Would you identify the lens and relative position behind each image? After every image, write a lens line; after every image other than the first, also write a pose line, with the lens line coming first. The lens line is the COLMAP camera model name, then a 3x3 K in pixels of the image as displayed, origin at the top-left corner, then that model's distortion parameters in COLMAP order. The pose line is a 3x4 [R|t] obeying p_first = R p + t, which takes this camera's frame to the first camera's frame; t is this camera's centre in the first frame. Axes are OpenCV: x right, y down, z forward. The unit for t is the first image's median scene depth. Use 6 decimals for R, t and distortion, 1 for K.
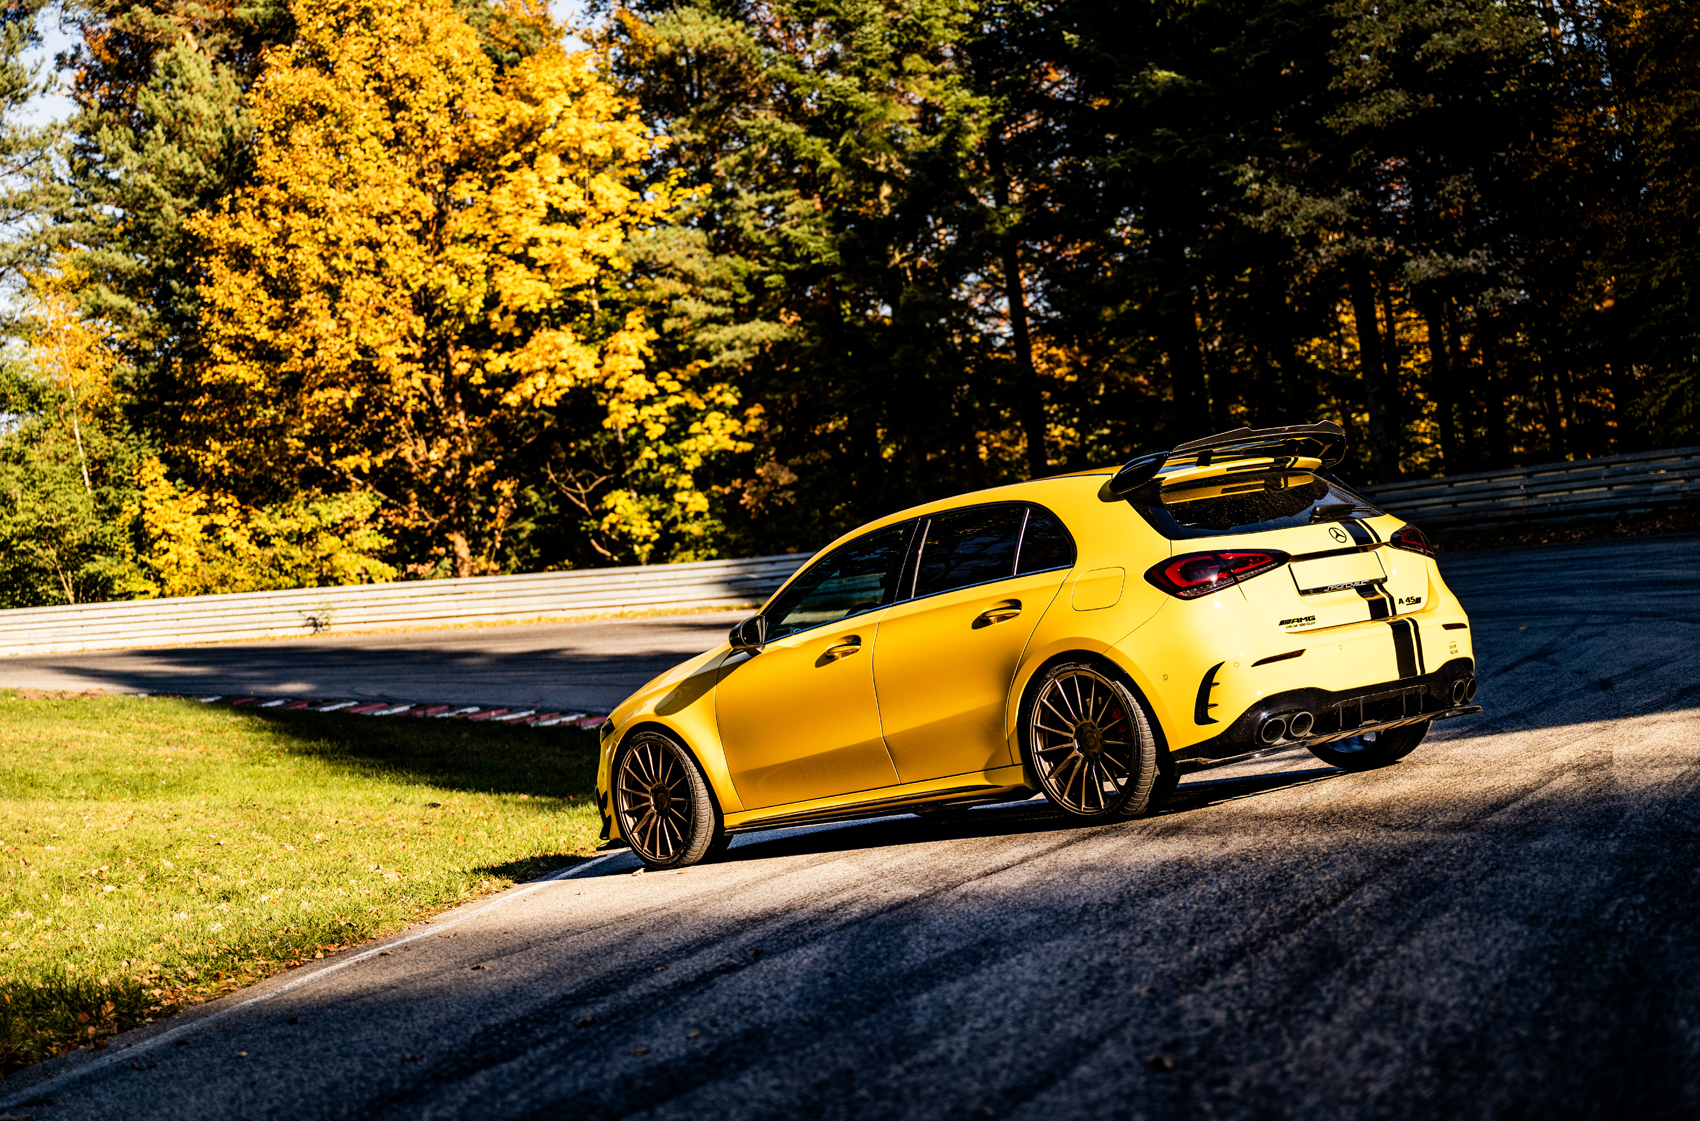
lens RADIAL K [[2684.6, 0, 844.8], [0, 2684.6, 559.0], [0, 0, 1]] dist [0.071490, 0.000000]
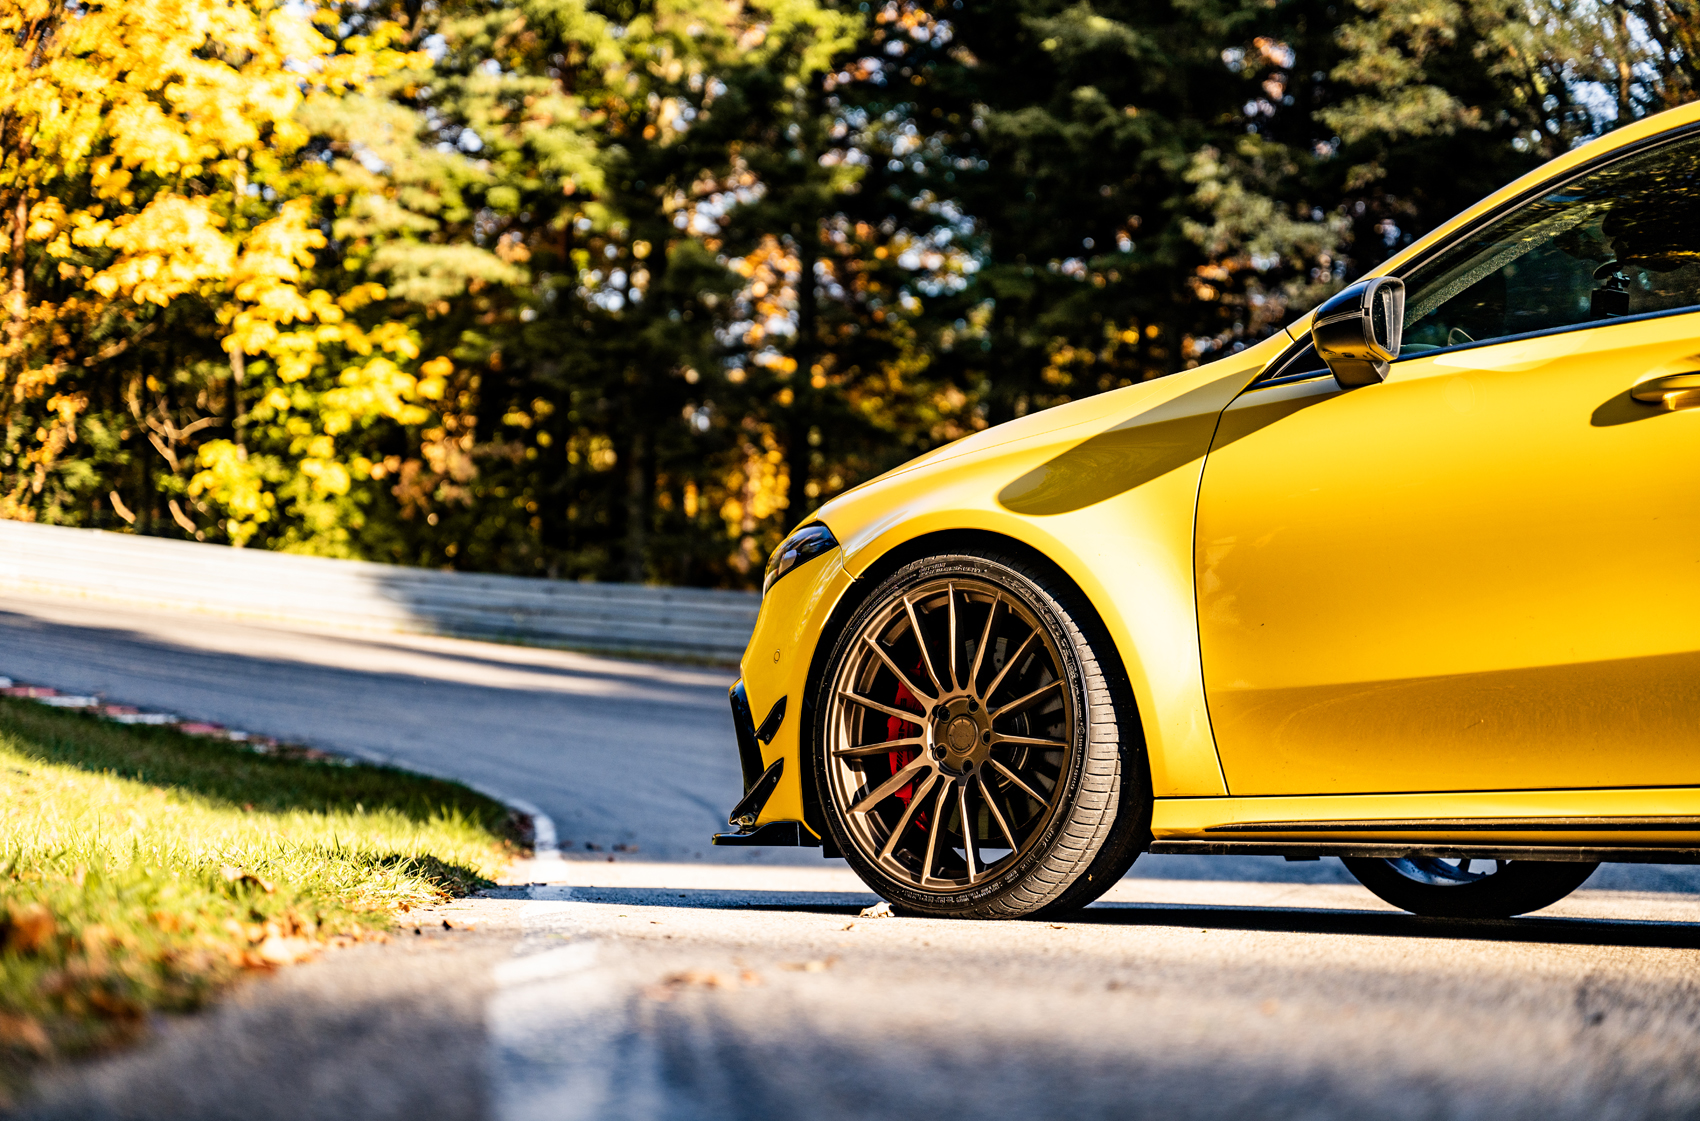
lens RADIAL K [[3303.0, 0, 851.6], [0, 3303.0, 561.4], [0, 0, 1]] dist [-0.014191, 0.000000]
pose [[0.972508, 0.193580, 0.129443, -0.029973], [-0.188576, 0.980786, -0.049971, 0.018484], [-0.136630, 0.024188, 0.990327, 0.108737]]
